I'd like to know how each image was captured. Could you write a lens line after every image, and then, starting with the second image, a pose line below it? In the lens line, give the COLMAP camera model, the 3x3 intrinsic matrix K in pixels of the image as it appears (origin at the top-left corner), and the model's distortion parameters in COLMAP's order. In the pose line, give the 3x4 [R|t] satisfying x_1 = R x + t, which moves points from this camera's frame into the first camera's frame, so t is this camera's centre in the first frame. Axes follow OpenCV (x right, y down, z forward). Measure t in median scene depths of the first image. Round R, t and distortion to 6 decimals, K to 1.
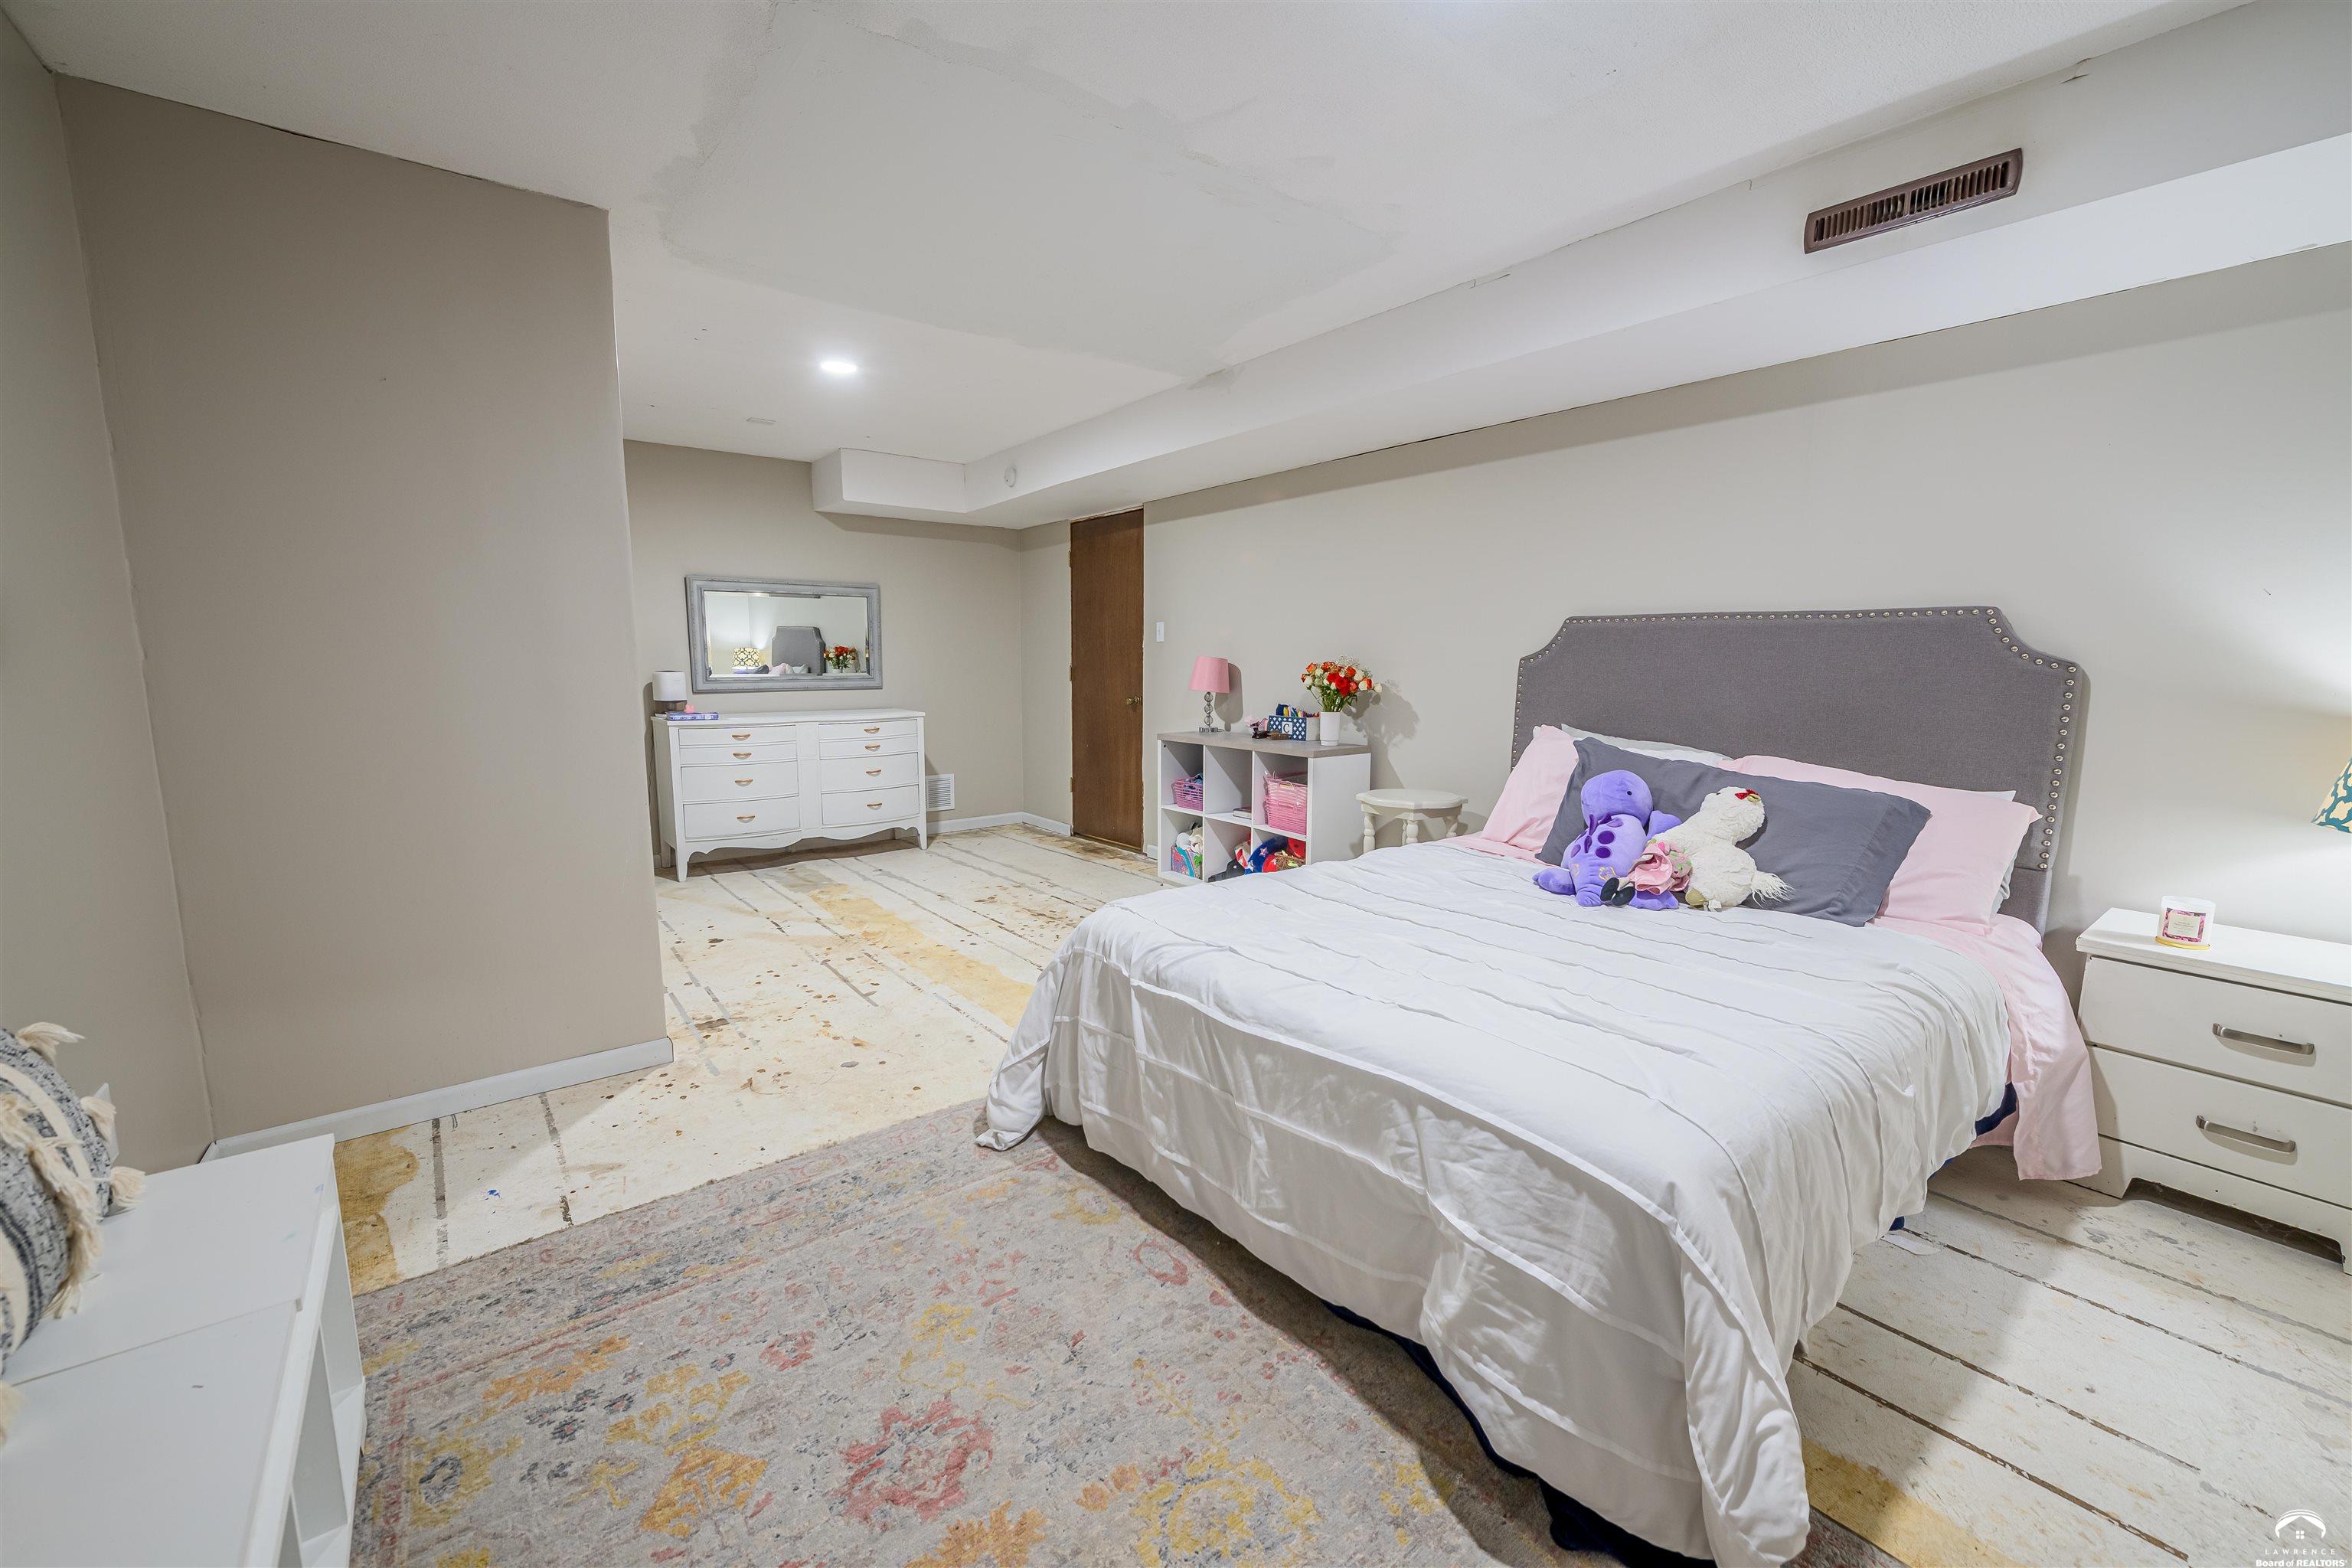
lens RADIAL K [[926.7, 0, 1170.6], [0, 926.7, 786.2], [0, 0, 1]] dist [-0.000253, -0.000569]
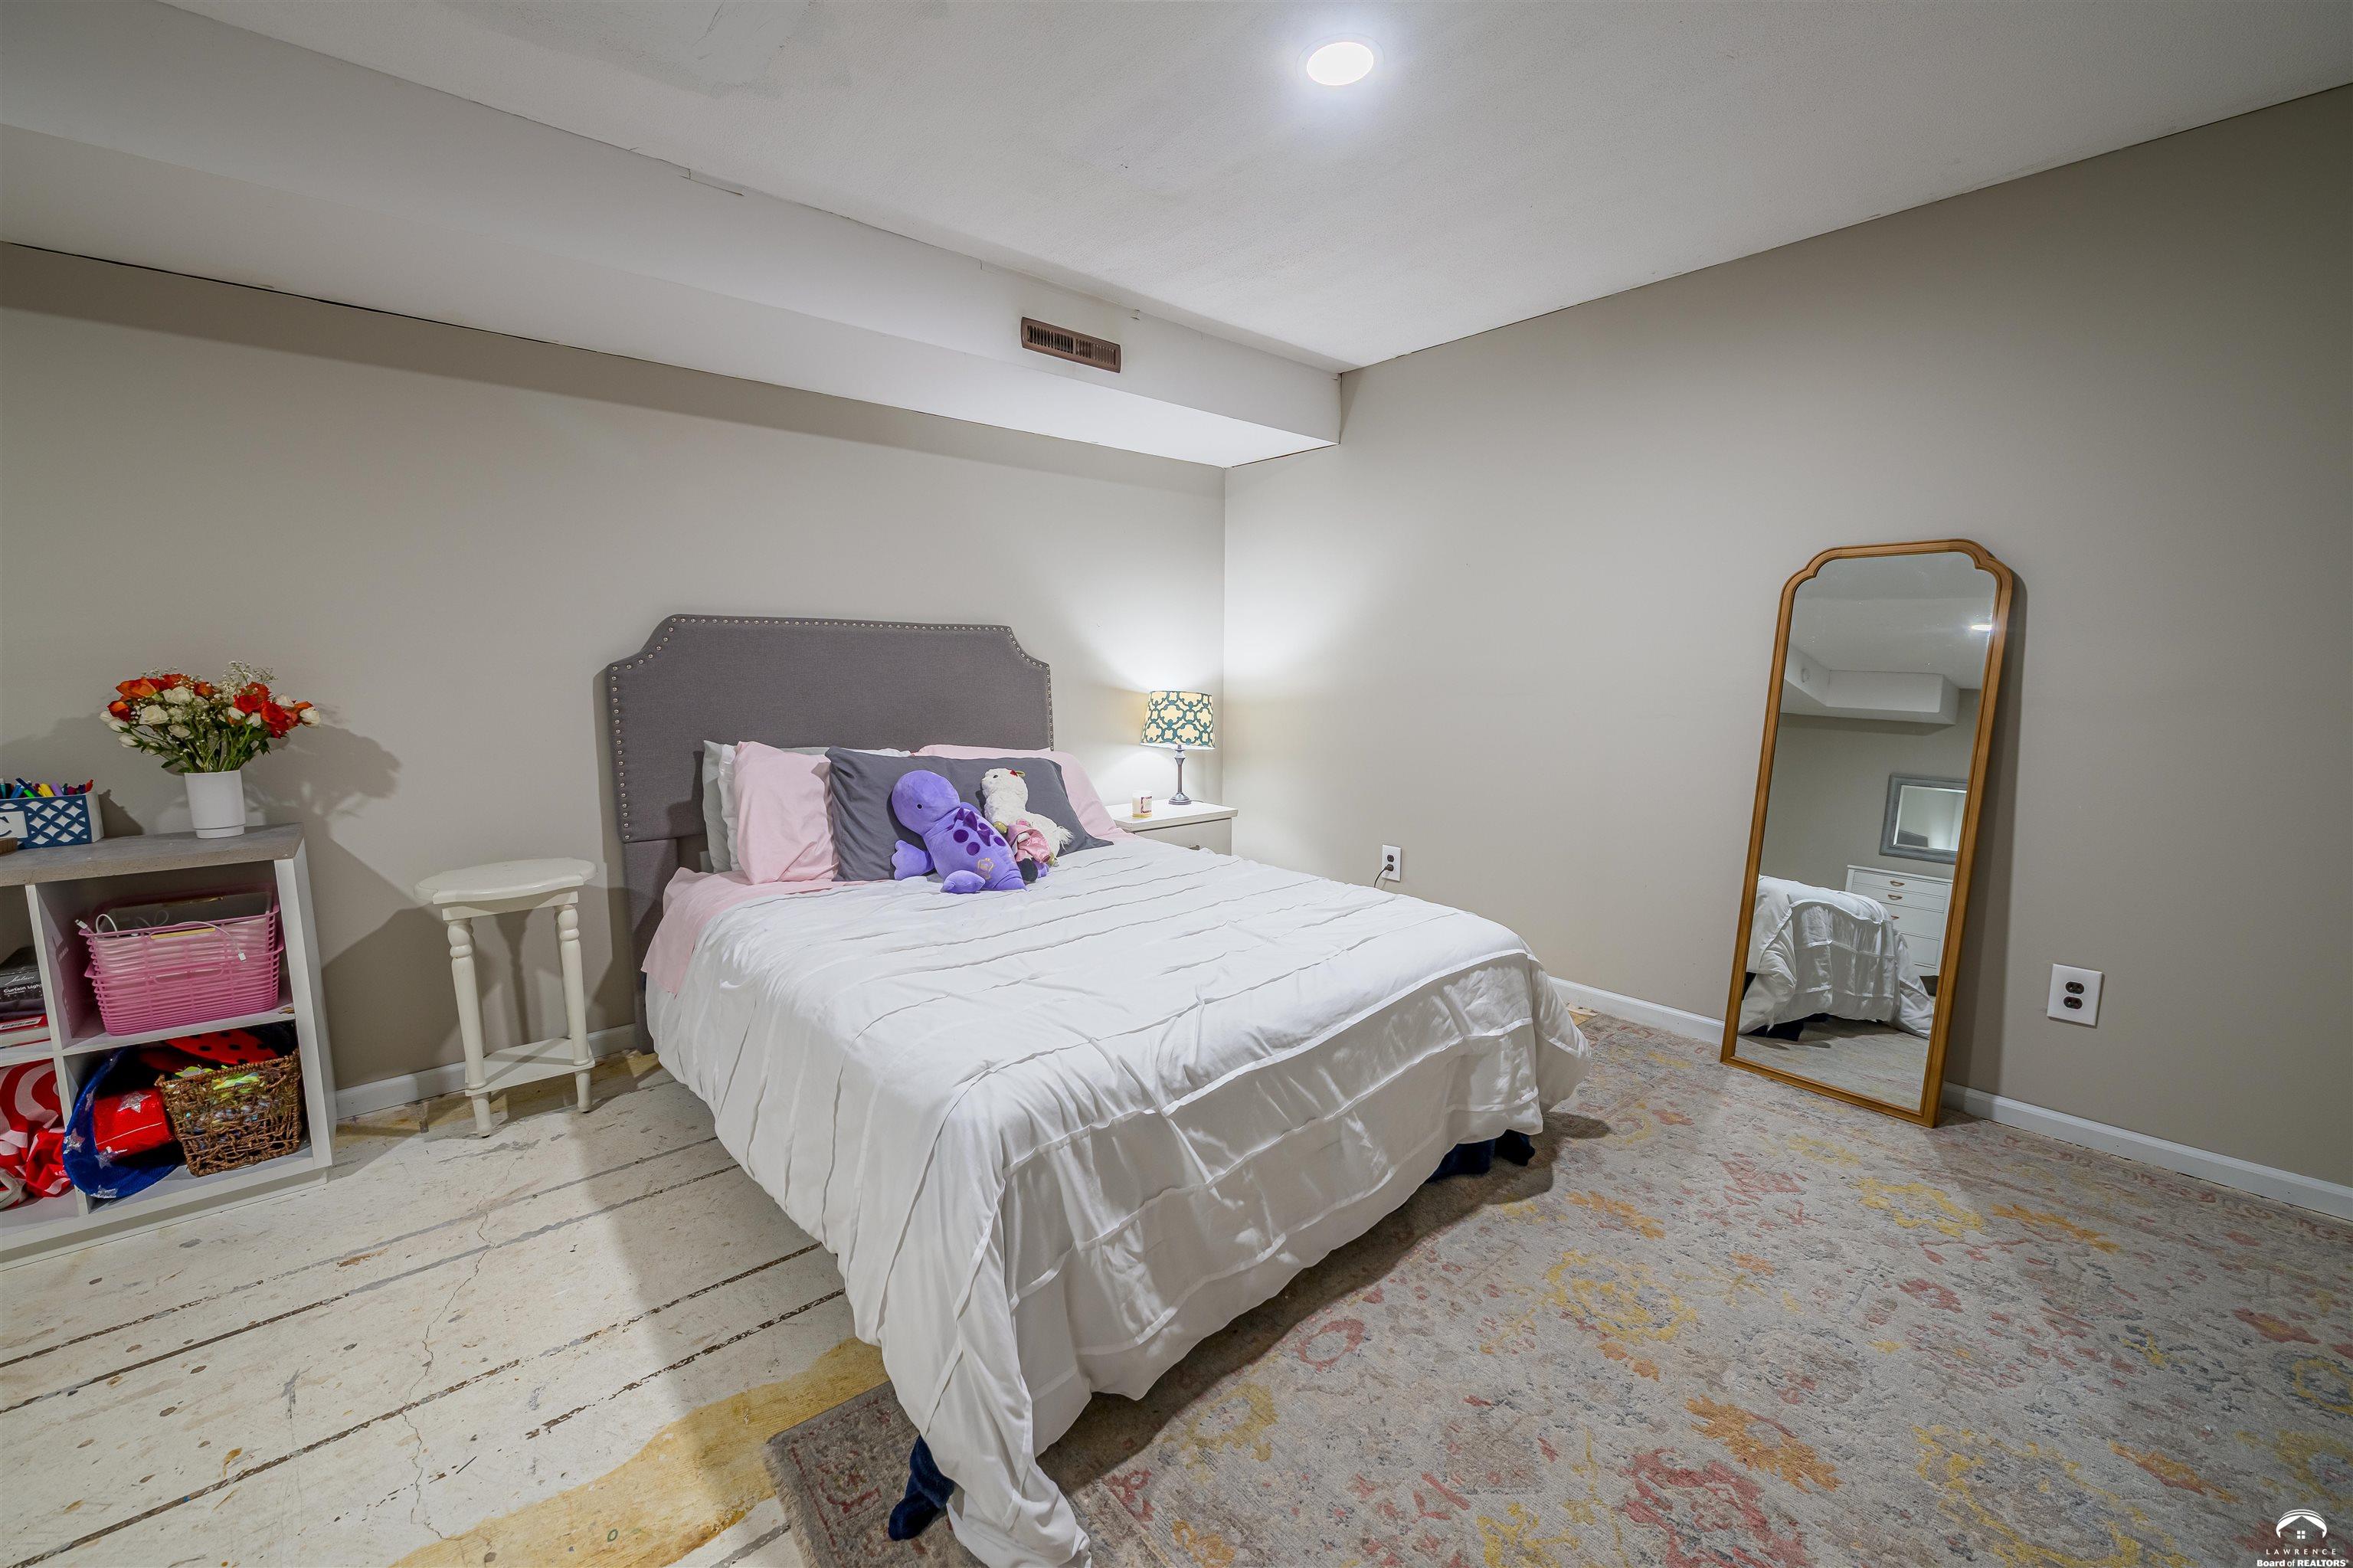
lens RADIAL K [[927.1, 0, 1171.9], [0, 927.1, 782.2], [0, 0, 1]] dist [-0.000253, -0.000569]
pose [[-0.048339, -0.134192, 0.989776, -0.811493], [0.141936, 0.979955, 0.139793, -0.158920], [-0.988695, 0.147242, -0.028324, 1.096488]]
